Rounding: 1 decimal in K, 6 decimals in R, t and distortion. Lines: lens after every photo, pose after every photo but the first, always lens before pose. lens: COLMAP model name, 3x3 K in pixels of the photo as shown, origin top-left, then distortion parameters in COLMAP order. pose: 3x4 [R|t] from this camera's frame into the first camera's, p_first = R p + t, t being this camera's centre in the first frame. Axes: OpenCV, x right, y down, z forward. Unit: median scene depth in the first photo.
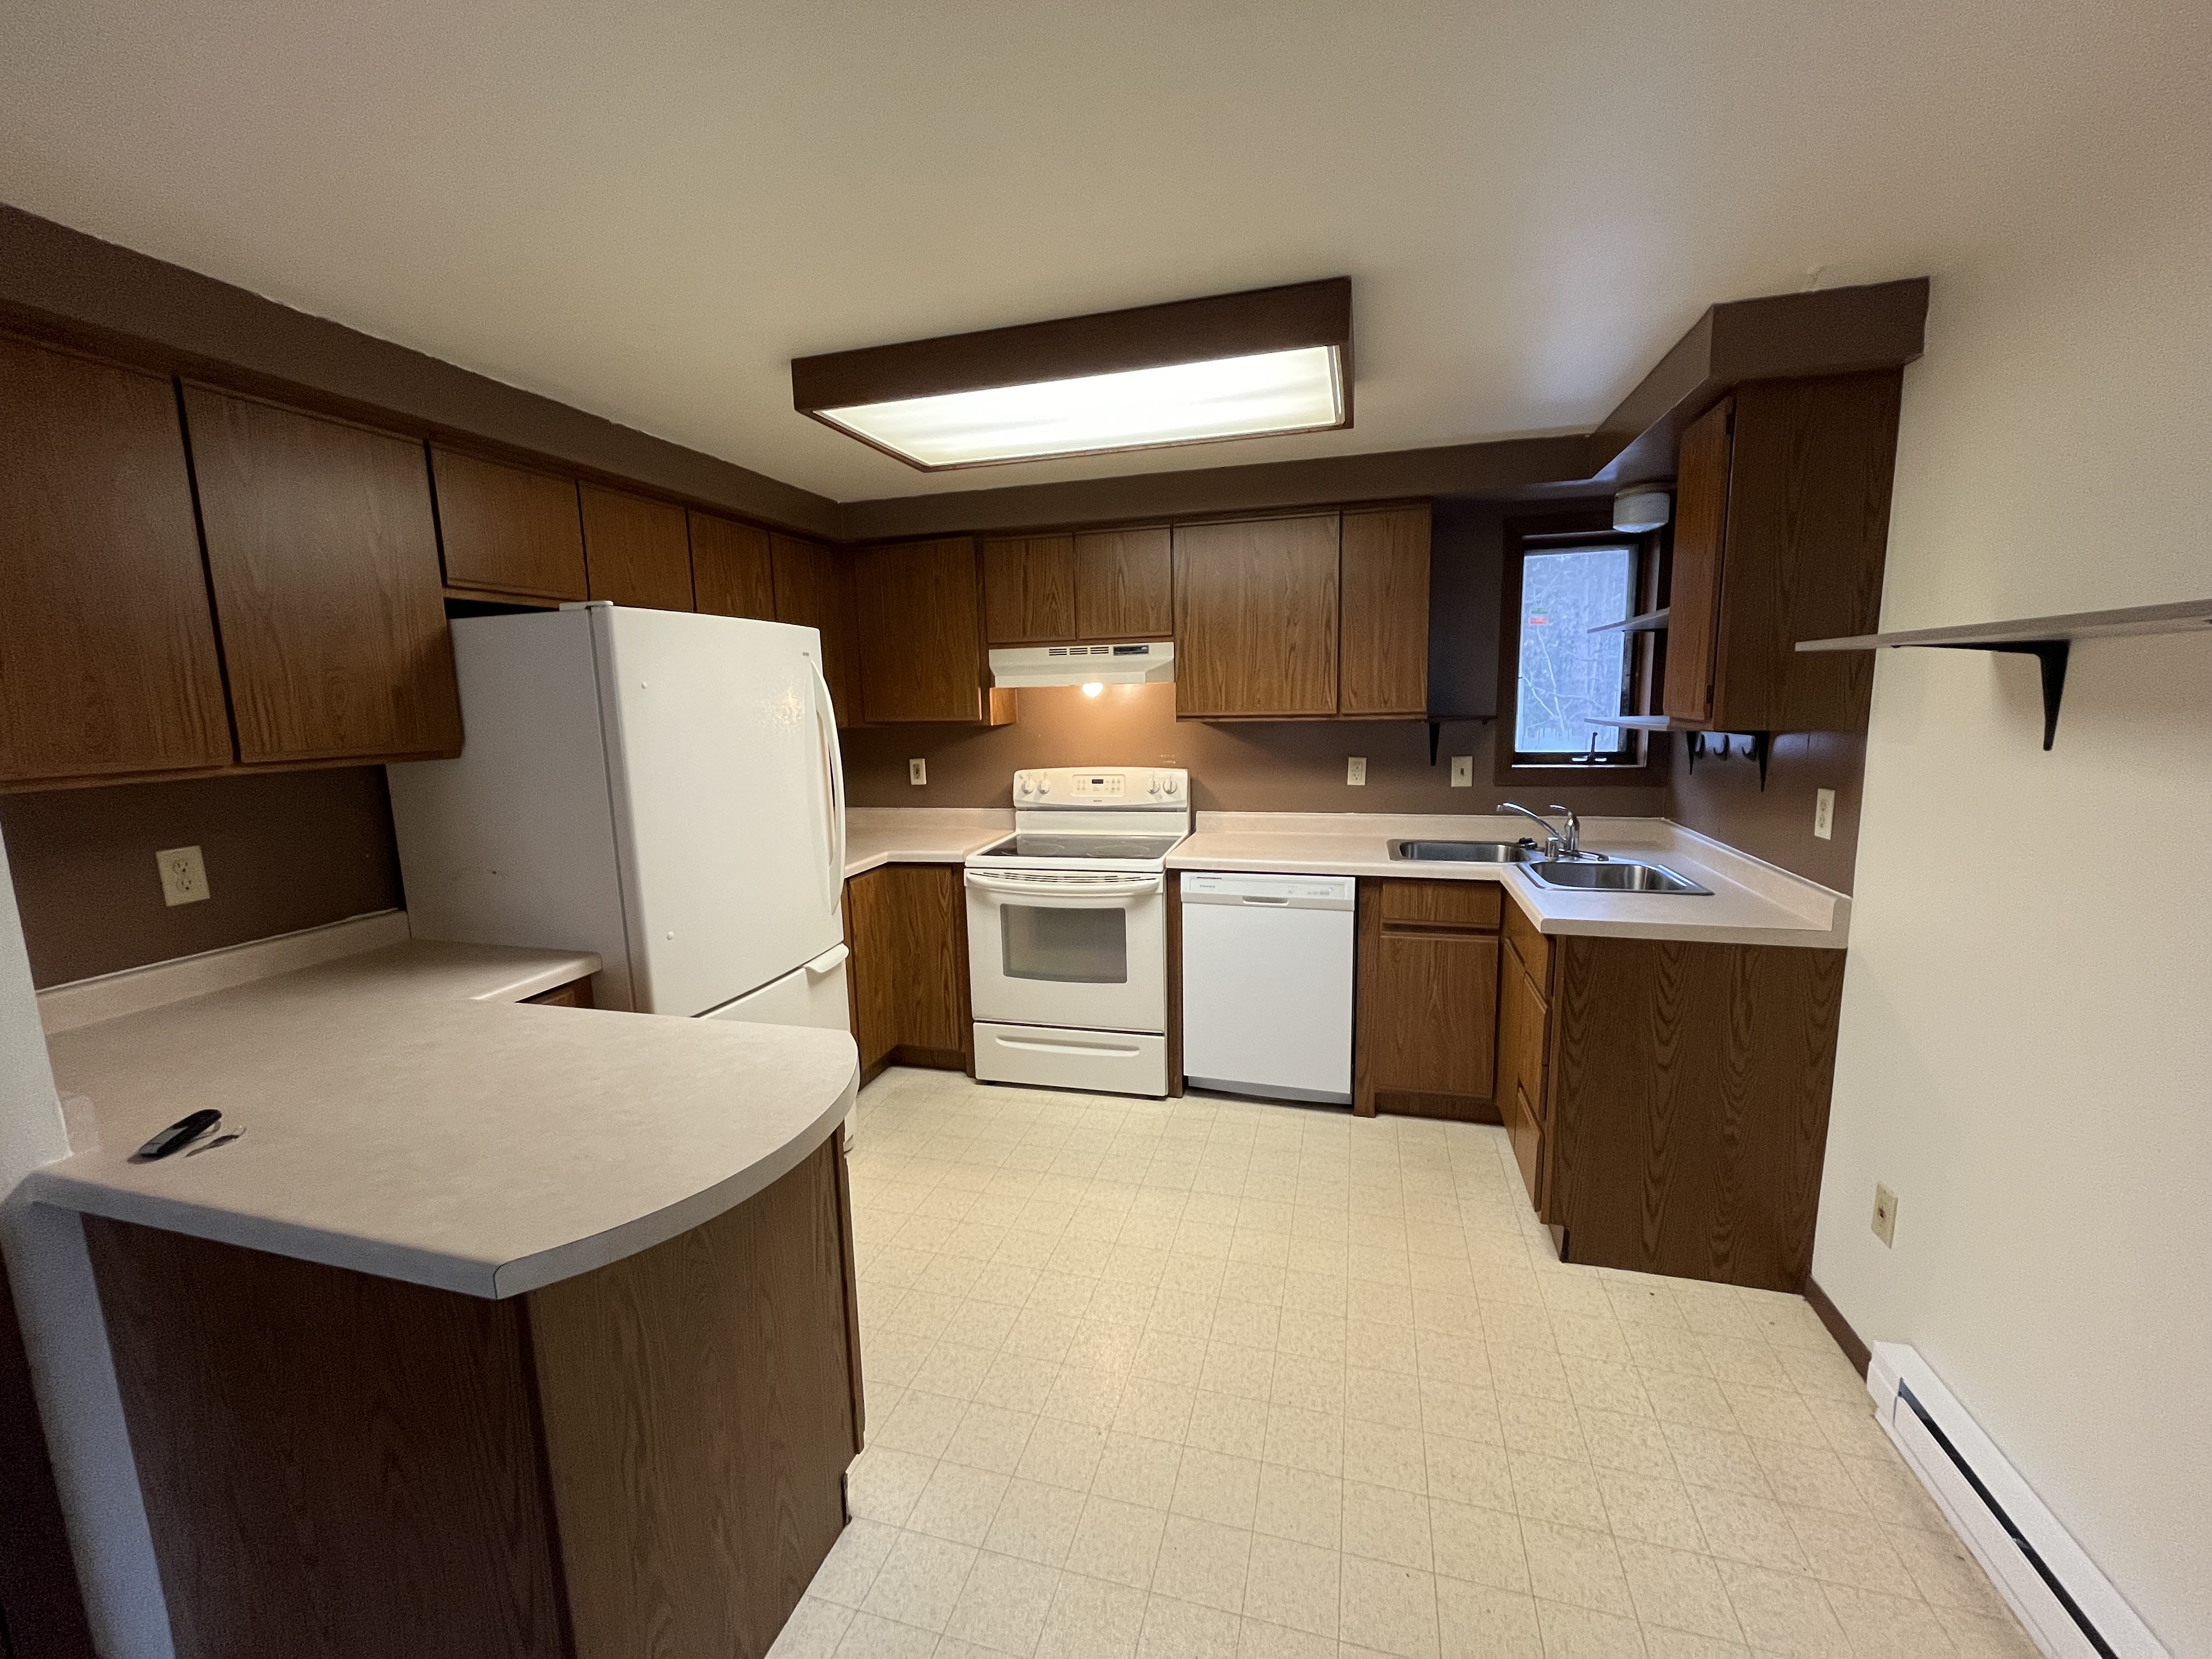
lens RADIAL K [[889.2, 0, 1111.2], [0, 889.2, 828.1], [0, 0, 1]] dist [-0.003011, -0.000042]
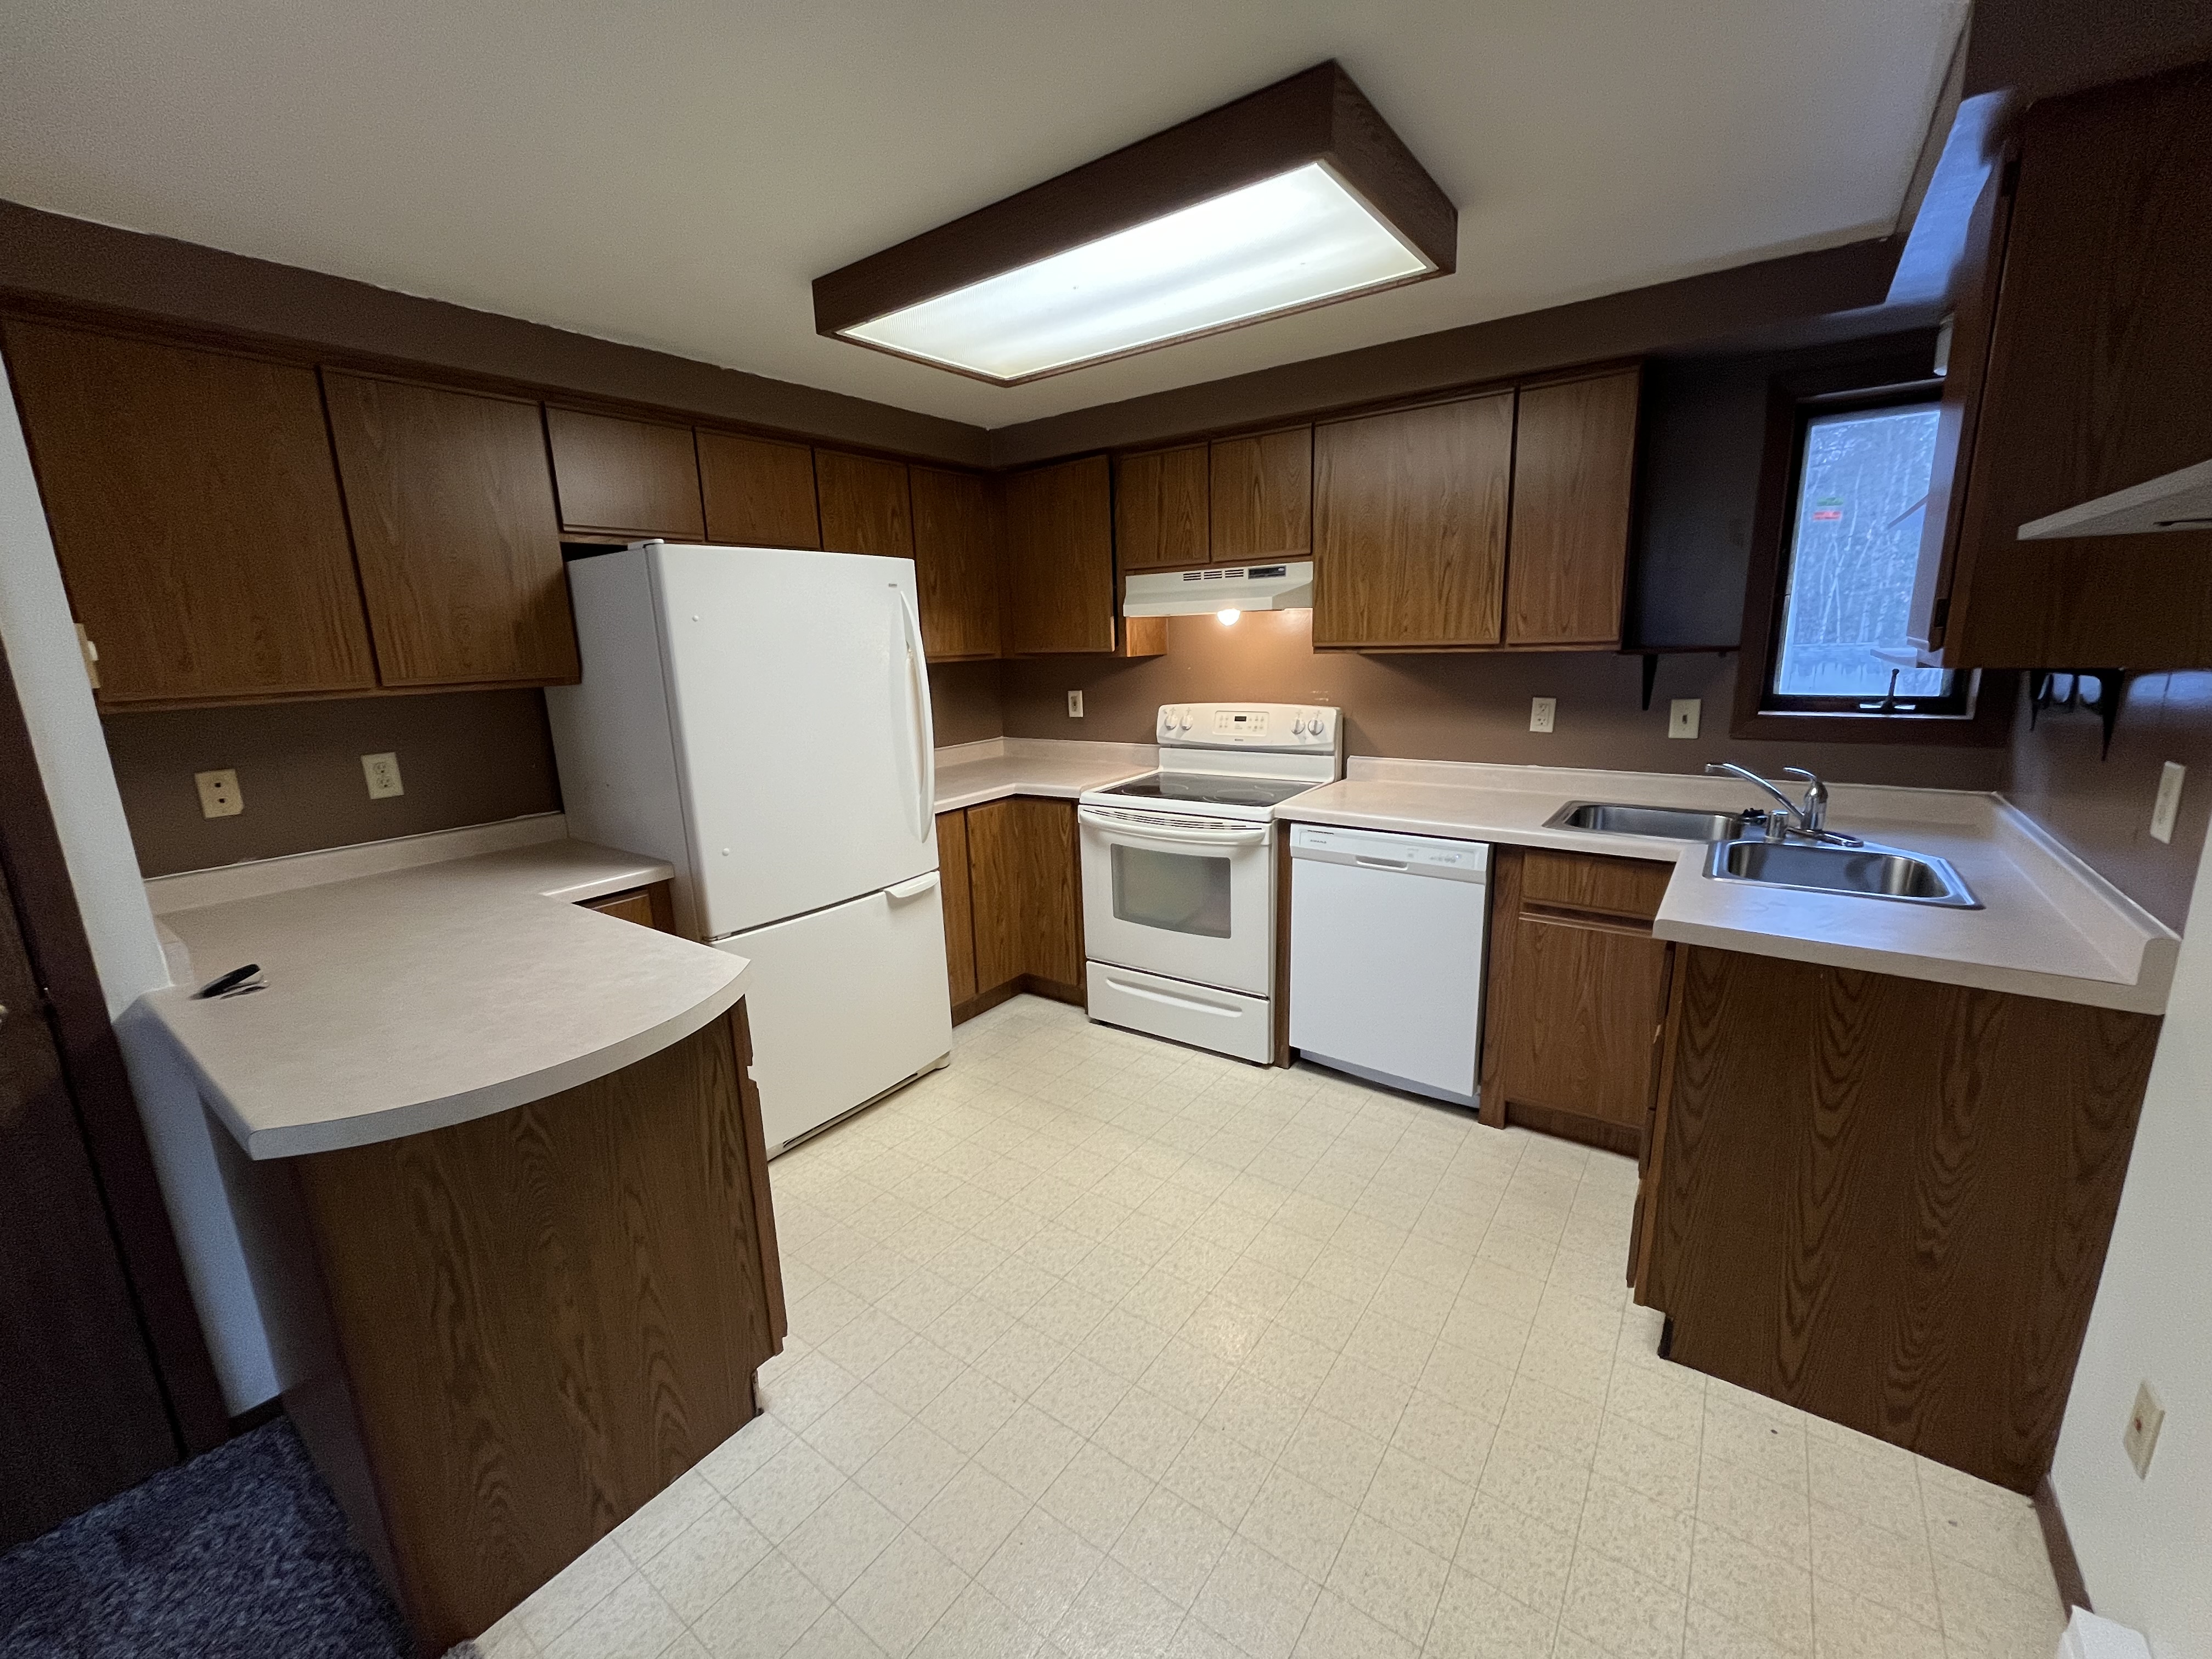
lens RADIAL K [[889.2, 0, 1106.4], [0, 889.2, 829.5], [0, 0, 1]] dist [-0.003011, -0.000042]
pose [[0.937617, 0.068620, -0.340830, 0.268657], [-0.042350, 0.995571, 0.083937, -0.014955], [0.345080, -0.064267, 0.936371, 0.125963]]
